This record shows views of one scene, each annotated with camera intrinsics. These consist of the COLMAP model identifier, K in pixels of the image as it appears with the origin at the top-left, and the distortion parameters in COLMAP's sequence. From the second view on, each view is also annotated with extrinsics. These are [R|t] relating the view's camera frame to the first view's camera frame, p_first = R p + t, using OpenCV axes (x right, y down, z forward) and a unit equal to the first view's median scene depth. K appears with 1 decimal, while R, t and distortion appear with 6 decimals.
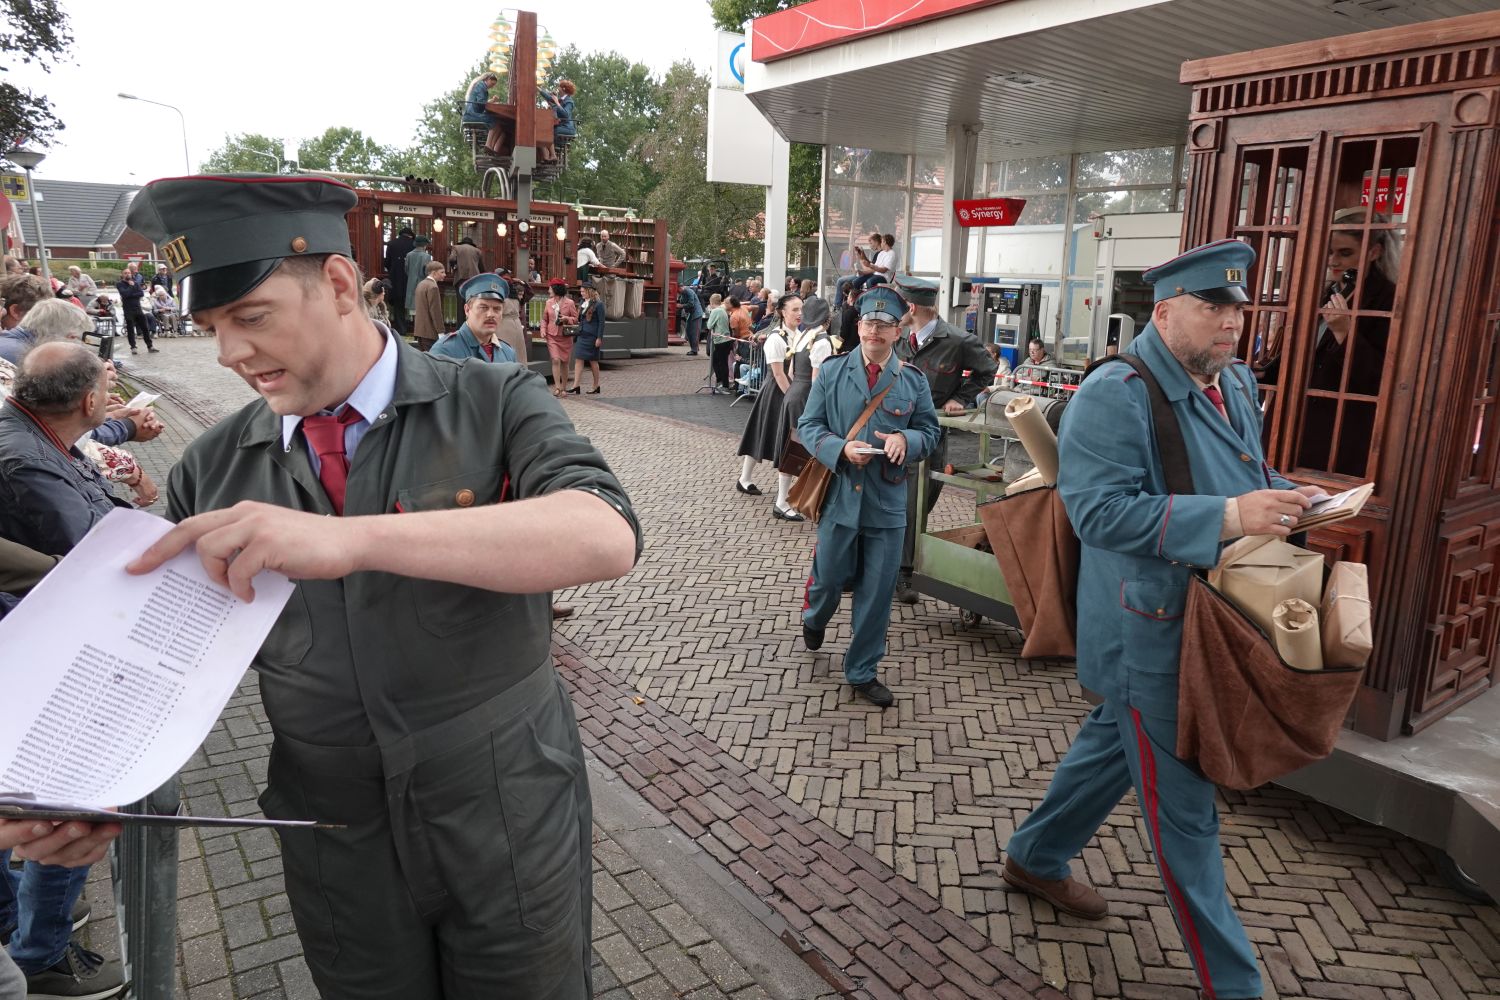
lens RADIAL K [[1000.1, 0, 743.7], [0, 1000.1, 493.3], [0, 0, 1]] dist [0.002735, -0.004760]
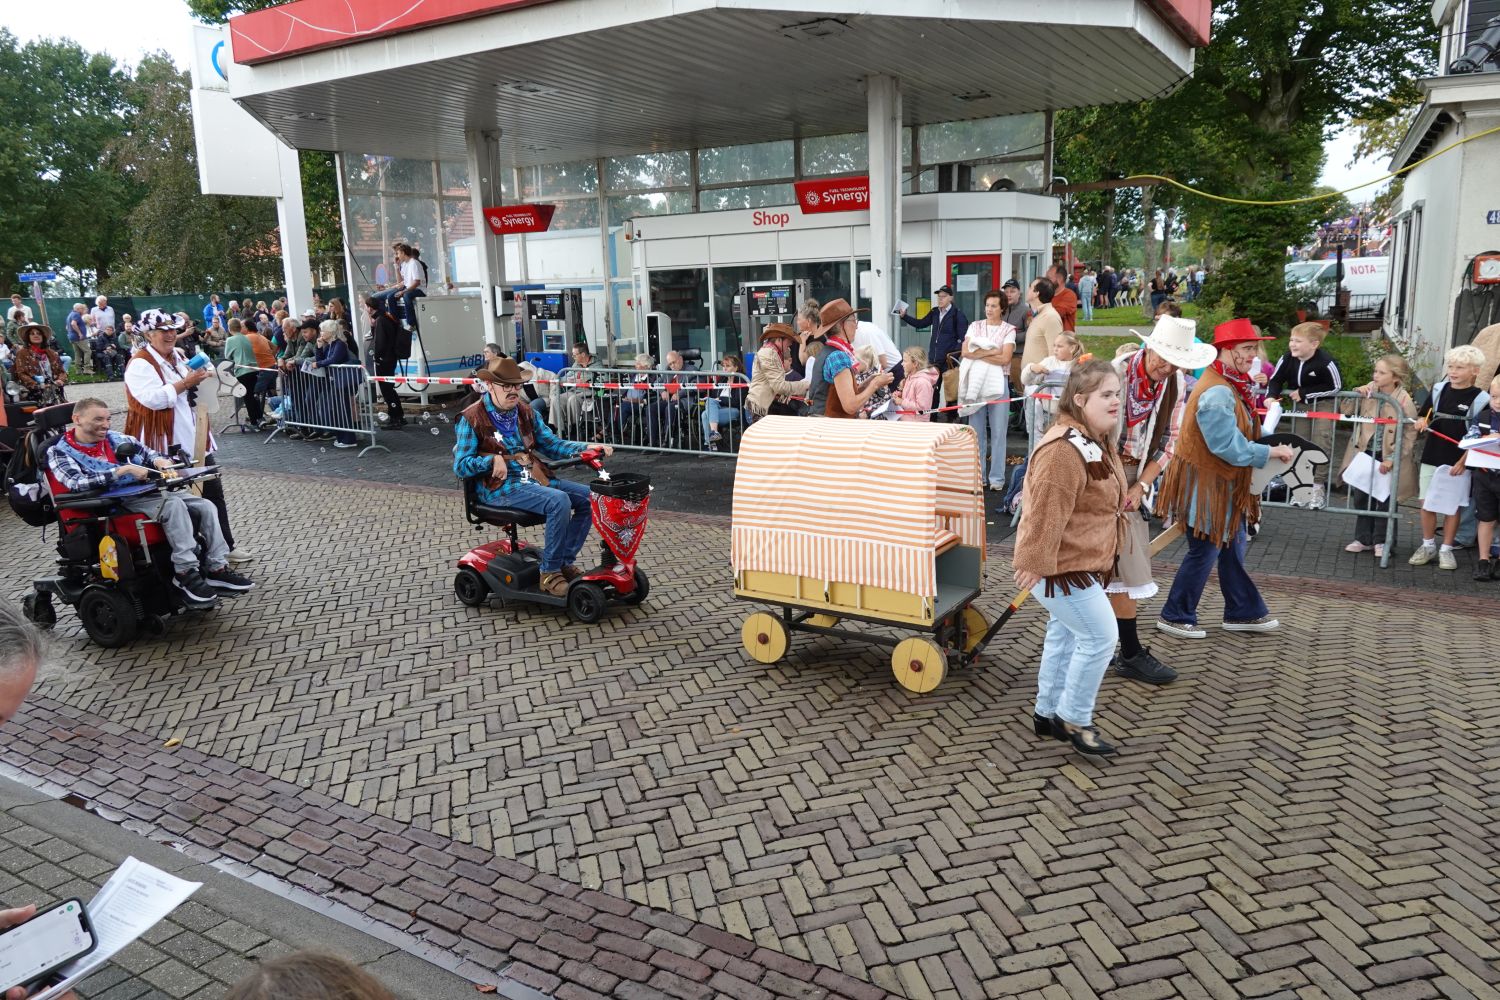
lens RADIAL K [[1062.8, 0, 741.7], [0, 1062.8, 497.4], [0, 0, 1]] dist [-0.009450, 0.005114]
pose [[0.915604, -0.133240, 0.379363, 0.034208], [0.139209, 0.990193, 0.011790, 0.028436], [-0.377213, 0.042016, 0.925173, -0.124559]]
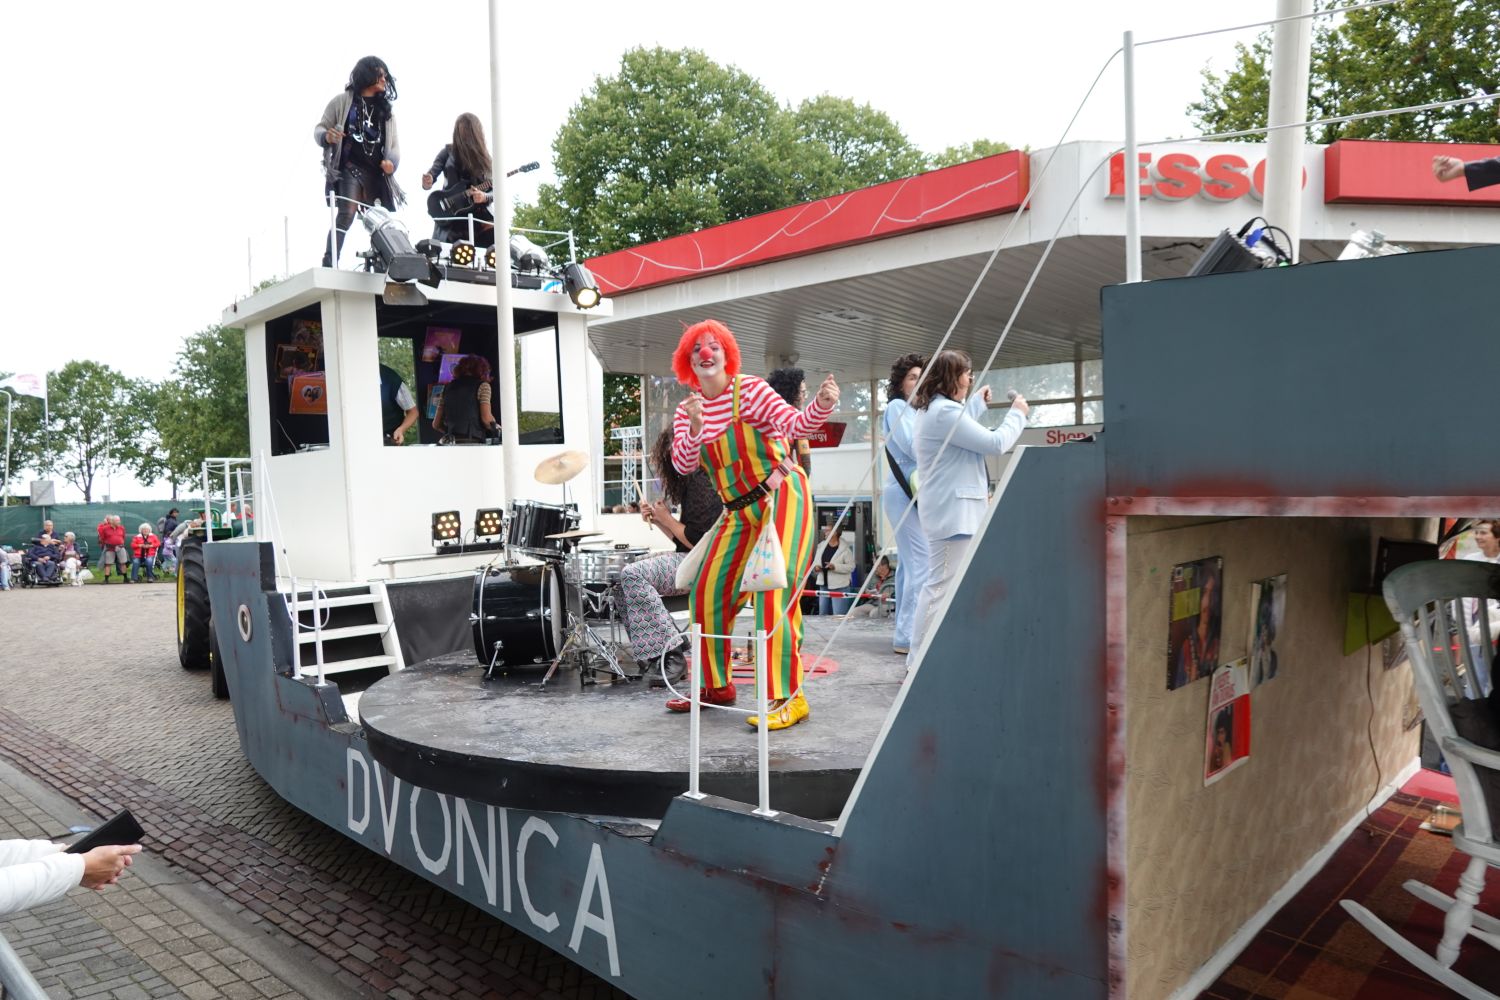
lens RADIAL K [[1000.8, 0, 741.6], [0, 1000.8, 495.0], [0, 0, 1]] dist [-0.001804, 0.003936]
pose [[0.975839, -0.037851, 0.215187, -0.160588], [0.082405, 0.975906, -0.202032, -0.050961], [-0.202355, 0.214883, 0.955446, 0.108626]]
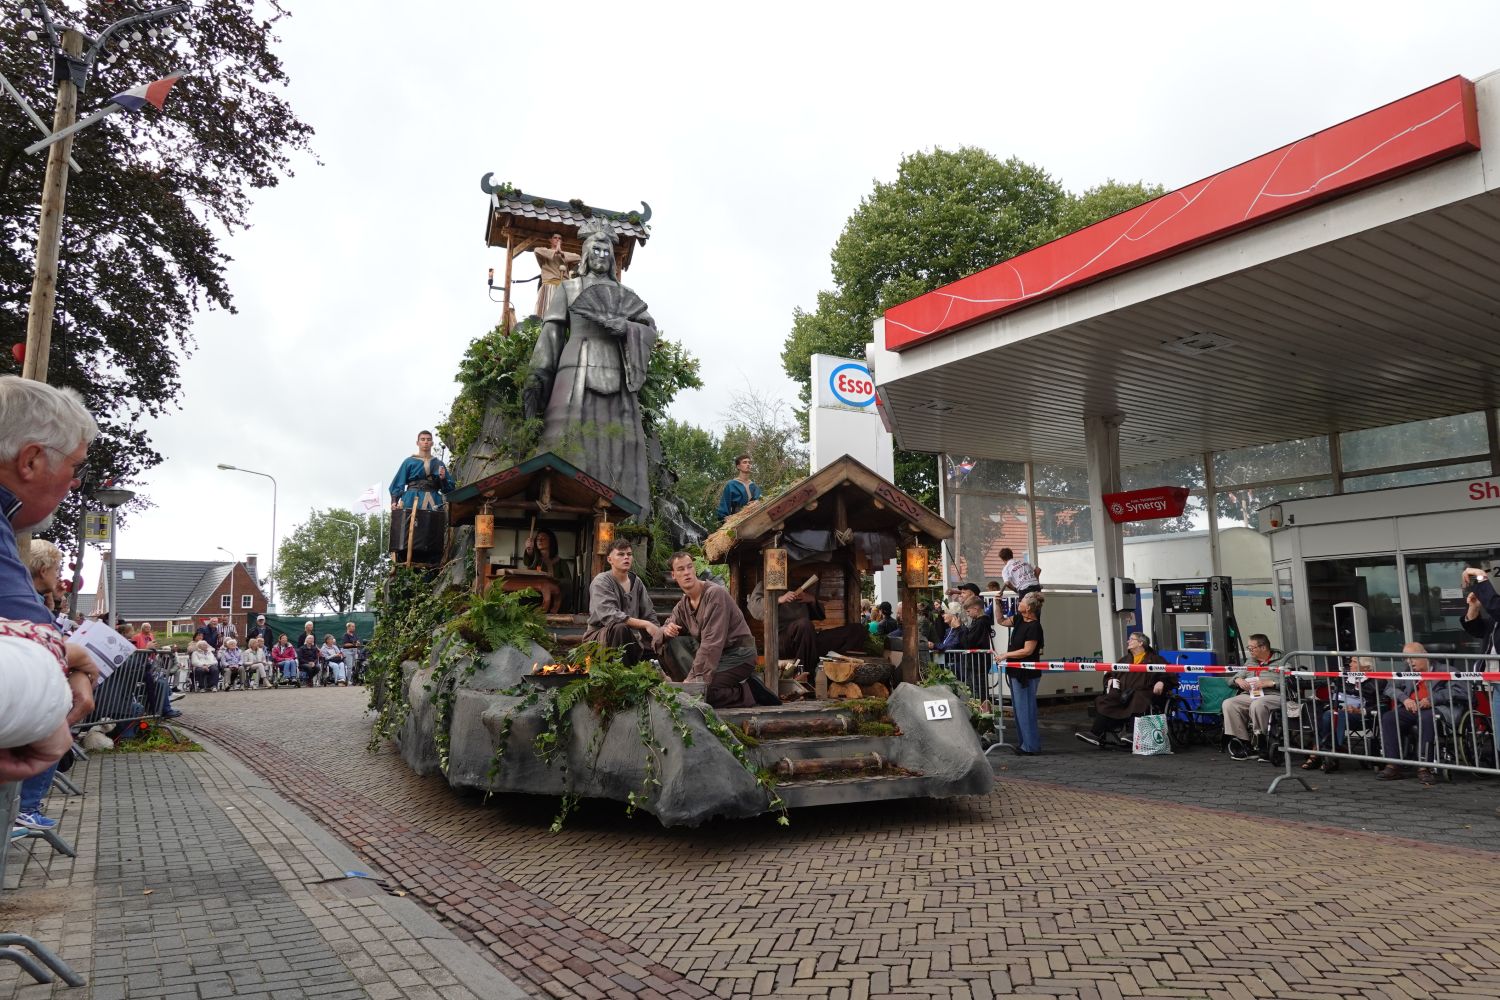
lens RADIAL K [[1000.8, 0, 741.6], [0, 1000.8, 495.0], [0, 0, 1]] dist [-0.001804, 0.003936]
pose [[0.998106, -0.040687, -0.046145, -0.227057], [0.022403, 0.938947, -0.343331, 0.030561], [0.057297, 0.341647, 0.938080, 0.421213]]
